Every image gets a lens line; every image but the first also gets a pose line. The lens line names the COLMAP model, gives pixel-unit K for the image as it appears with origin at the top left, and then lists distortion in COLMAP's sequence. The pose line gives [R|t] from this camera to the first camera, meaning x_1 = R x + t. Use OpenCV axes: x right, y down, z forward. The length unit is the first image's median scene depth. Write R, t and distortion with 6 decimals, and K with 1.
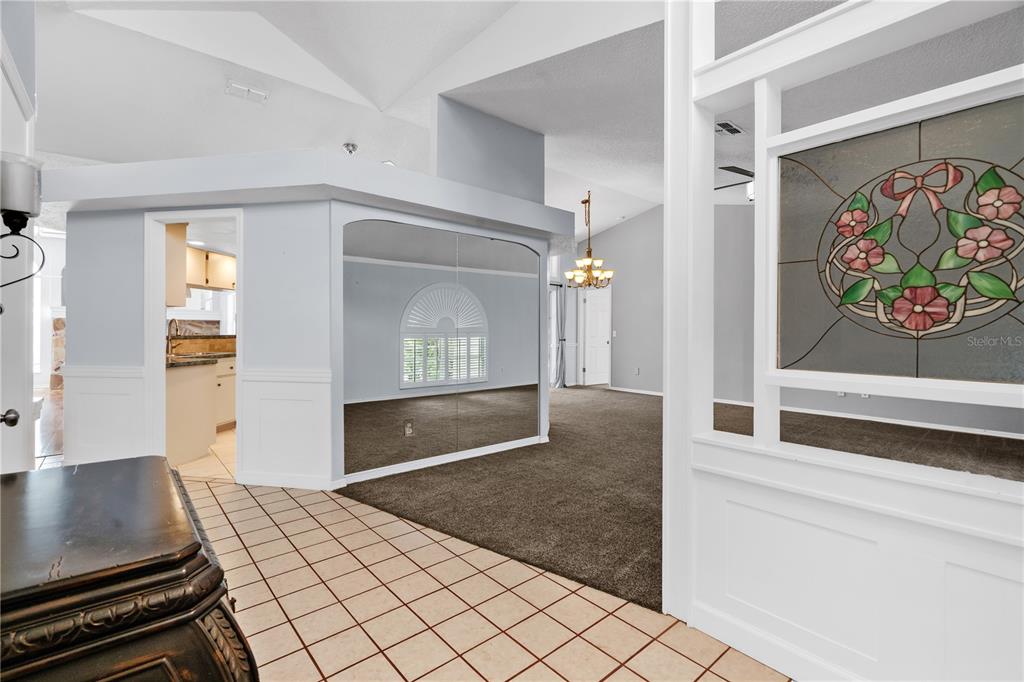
lens RADIAL K [[460.7, 0, 497.1], [0, 460.7, 325.1], [0, 0, 1]] dist [-0.009991, 0.002409]
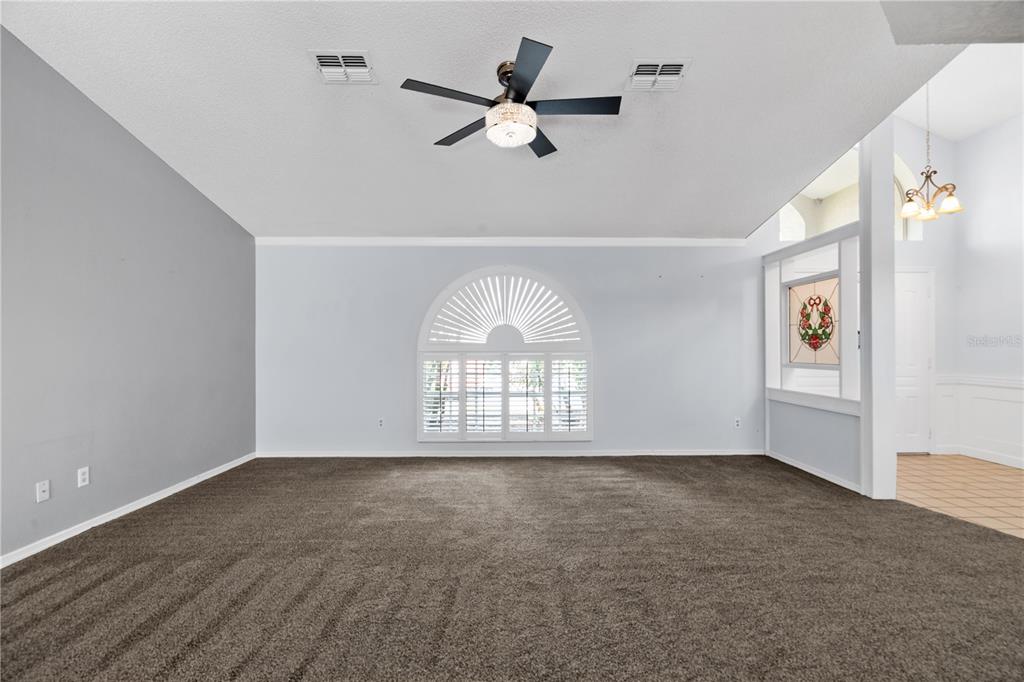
lens RADIAL K [[460.7, 0, 508.8], [0, 460.7, 341.4], [0, 0, 1]] dist [-0.009991, 0.002409]
pose [[-0.778485, 0.013160, 0.627526, -0.335425], [0.000272, 0.999787, -0.020630, 0.012305], [-0.627664, -0.015890, -0.778322, 1.220158]]
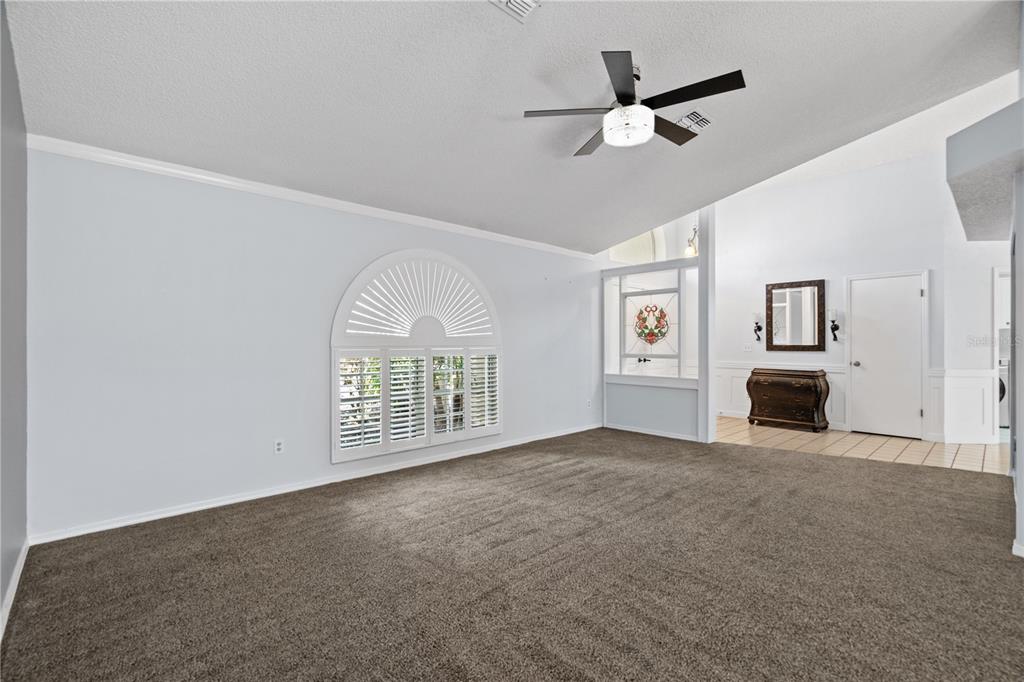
lens RADIAL K [[460.7, 0, 509.6], [0, 460.7, 340.6], [0, 0, 1]] dist [-0.009991, 0.002409]
pose [[-0.998537, 0.003451, -0.053955, -0.037087], [0.003955, 0.999950, -0.009227, 0.011481], [0.053921, -0.009427, -0.998501, 1.295109]]
